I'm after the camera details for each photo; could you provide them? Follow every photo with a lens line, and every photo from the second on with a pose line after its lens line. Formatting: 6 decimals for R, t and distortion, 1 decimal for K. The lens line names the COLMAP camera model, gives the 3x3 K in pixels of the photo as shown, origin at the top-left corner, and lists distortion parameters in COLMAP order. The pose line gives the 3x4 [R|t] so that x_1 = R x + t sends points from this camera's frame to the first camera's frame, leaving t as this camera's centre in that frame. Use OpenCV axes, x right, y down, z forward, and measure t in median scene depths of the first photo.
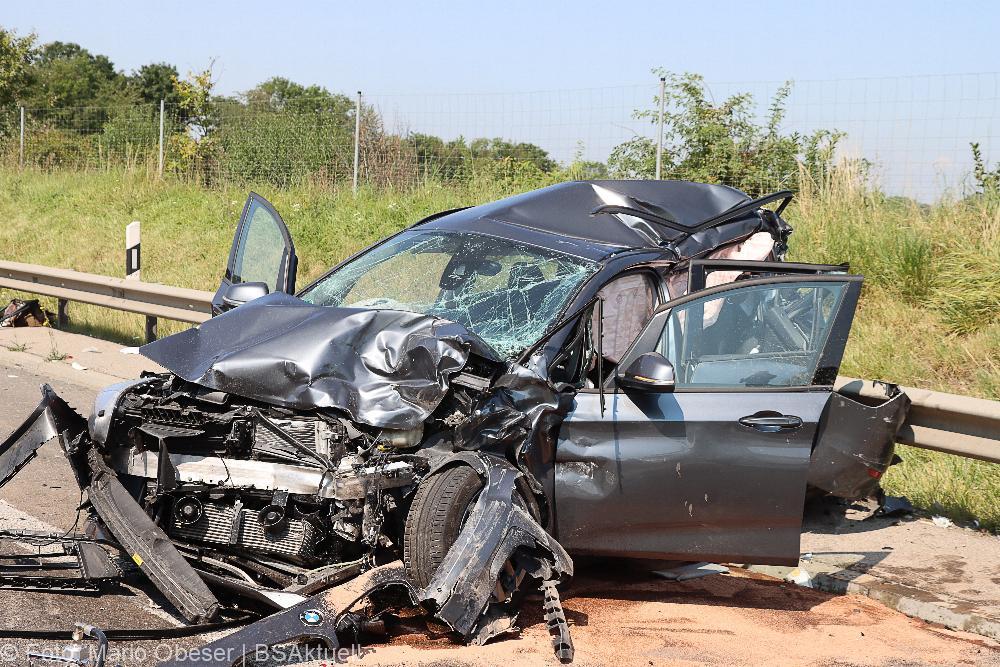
lens RADIAL K [[1504.6, 0, 470.9], [0, 1504.6, 333.0], [0, 0, 1]] dist [0.002033, -0.000388]
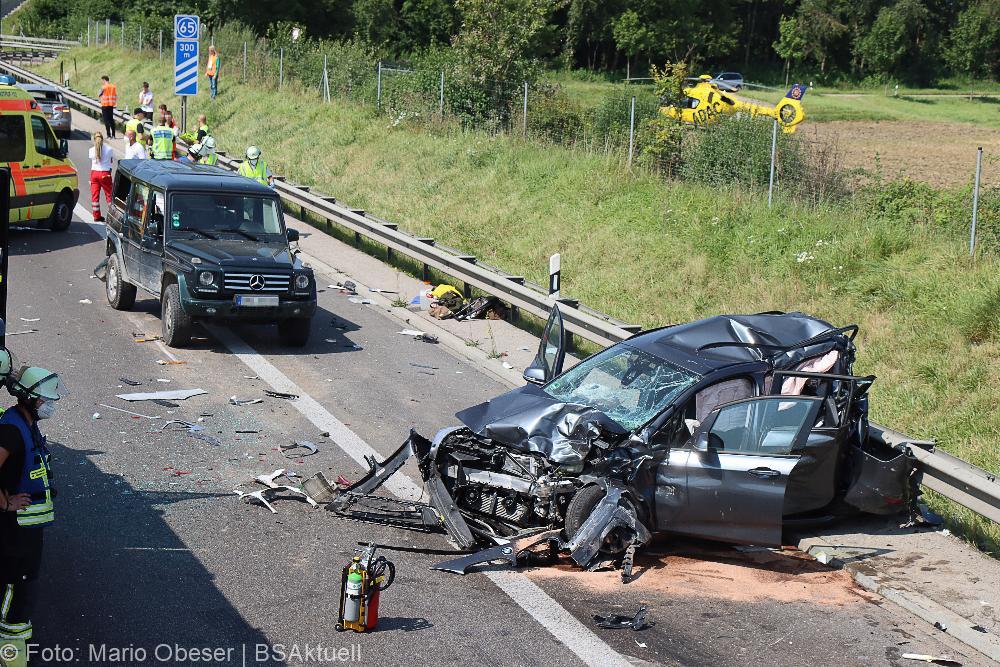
lens RADIAL K [[1958.5, 0, 483.4], [0, 1958.5, 333.2], [0, 0, 1]] dist [0.016777, -0.183084]
pose [[0.936725, 0.050058, -0.346469, 0.688012], [-0.027676, 0.997215, 0.069252, -0.267852], [0.348971, -0.055282, 0.935502, -1.376211]]
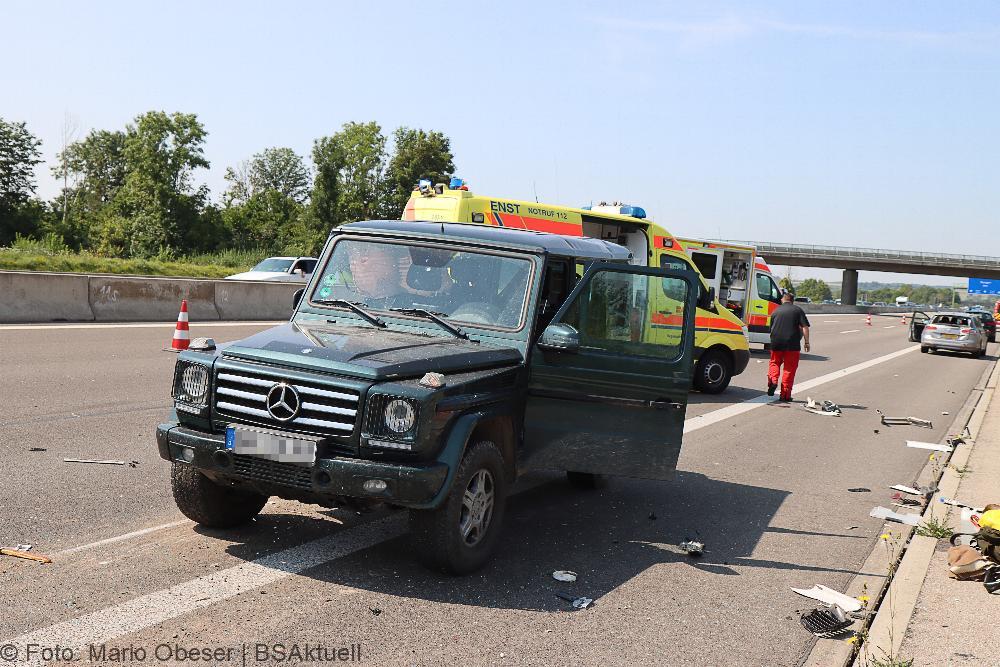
lens RADIAL K [[1090.9, 0, 476.7], [0, 1090.9, 336.0], [0, 0, 1]] dist [-0.006549, 0.006868]
pose [[0.407604, 0.023855, -0.912847, -0.130931], [-0.119148, 0.992502, -0.027265, -0.144335], [0.905352, 0.119877, 0.407390, 1.678415]]
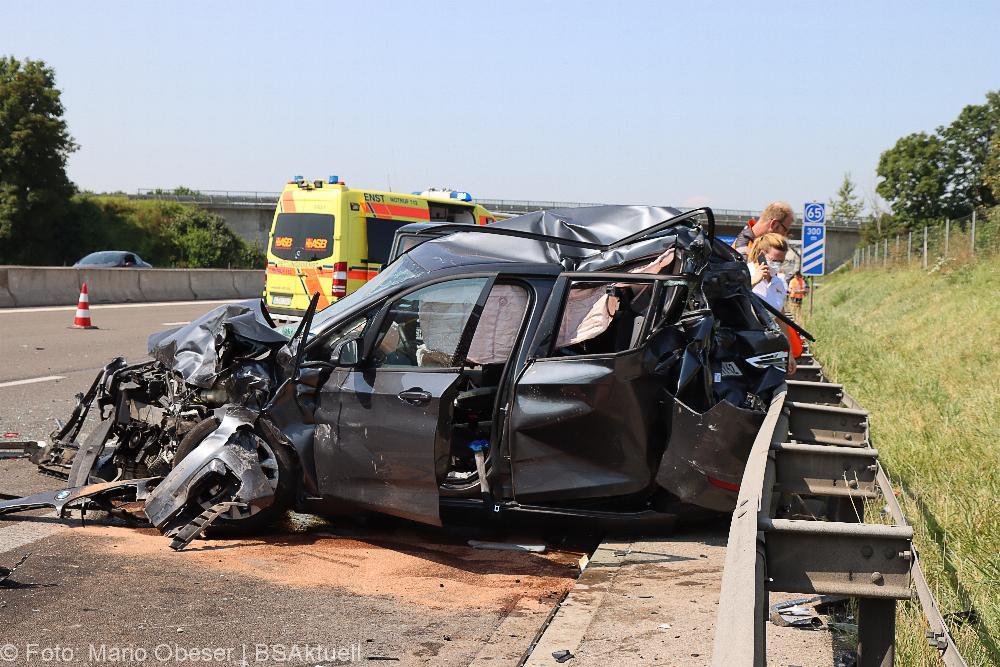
lens RADIAL K [[1574.3, 0, 481.5], [0, 1574.3, 335.8], [0, 0, 1]] dist [-0.009202, 0.048424]
pose [[0.644154, 0.000004, -0.764896, 1.123780], [-0.059749, 0.996945, -0.050312, 0.068005], [0.762559, 0.078111, 0.642186, 0.240434]]
